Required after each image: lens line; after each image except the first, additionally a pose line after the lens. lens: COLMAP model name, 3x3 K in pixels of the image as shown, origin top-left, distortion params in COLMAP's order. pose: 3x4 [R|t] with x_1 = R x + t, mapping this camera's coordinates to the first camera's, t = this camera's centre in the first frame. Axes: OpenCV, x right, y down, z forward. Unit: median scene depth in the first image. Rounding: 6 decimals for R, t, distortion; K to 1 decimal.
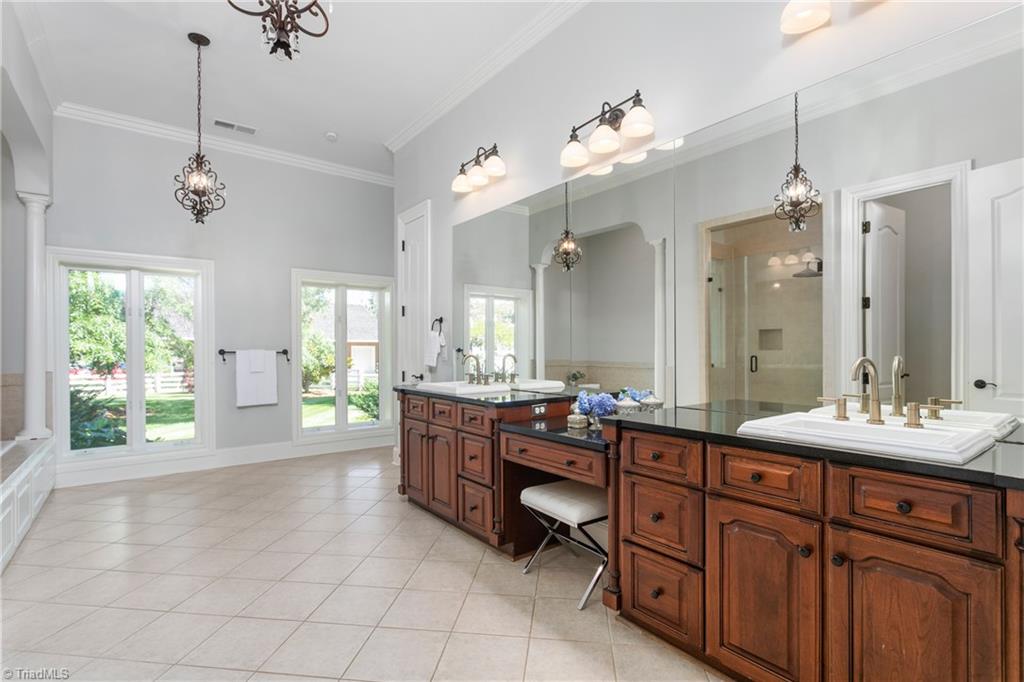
lens RADIAL K [[493.5, 0, 512.8], [0, 493.5, 346.6], [0, 0, 1]] dist [0.002624, 0.000184]
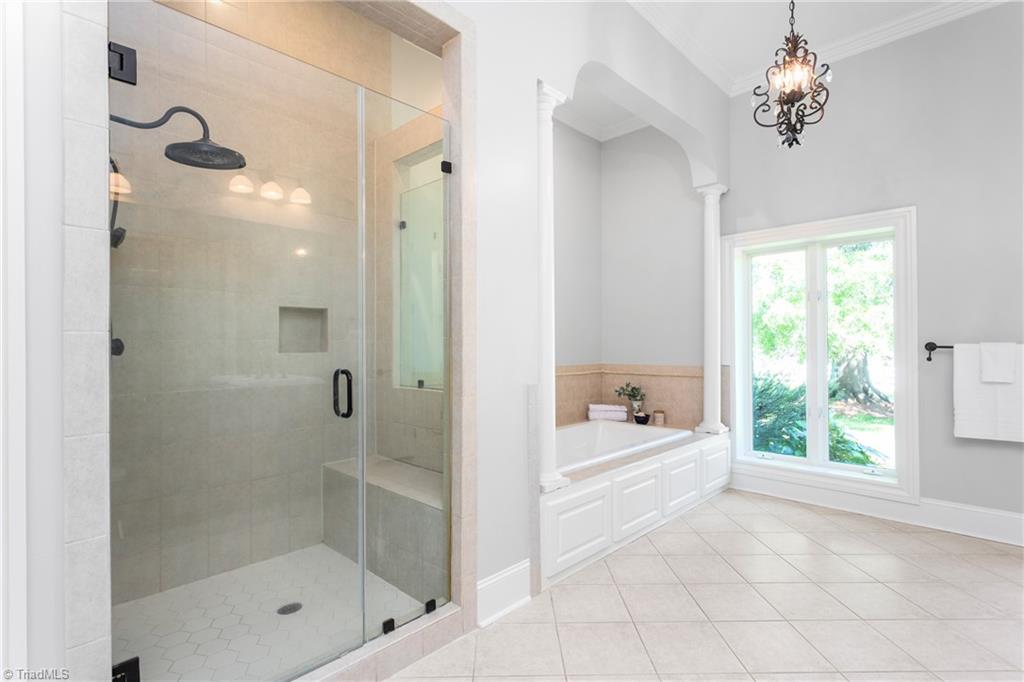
lens RADIAL K [[493.5, 0, 512.5], [0, 493.5, 342.5], [0, 0, 1]] dist [0.002624, 0.000184]
pose [[0.148592, 0.001984, -0.988897, -0.044601], [0.005714, 0.999980, 0.002865, 0.001177], [0.988882, -0.006077, 0.148578, 0.446206]]
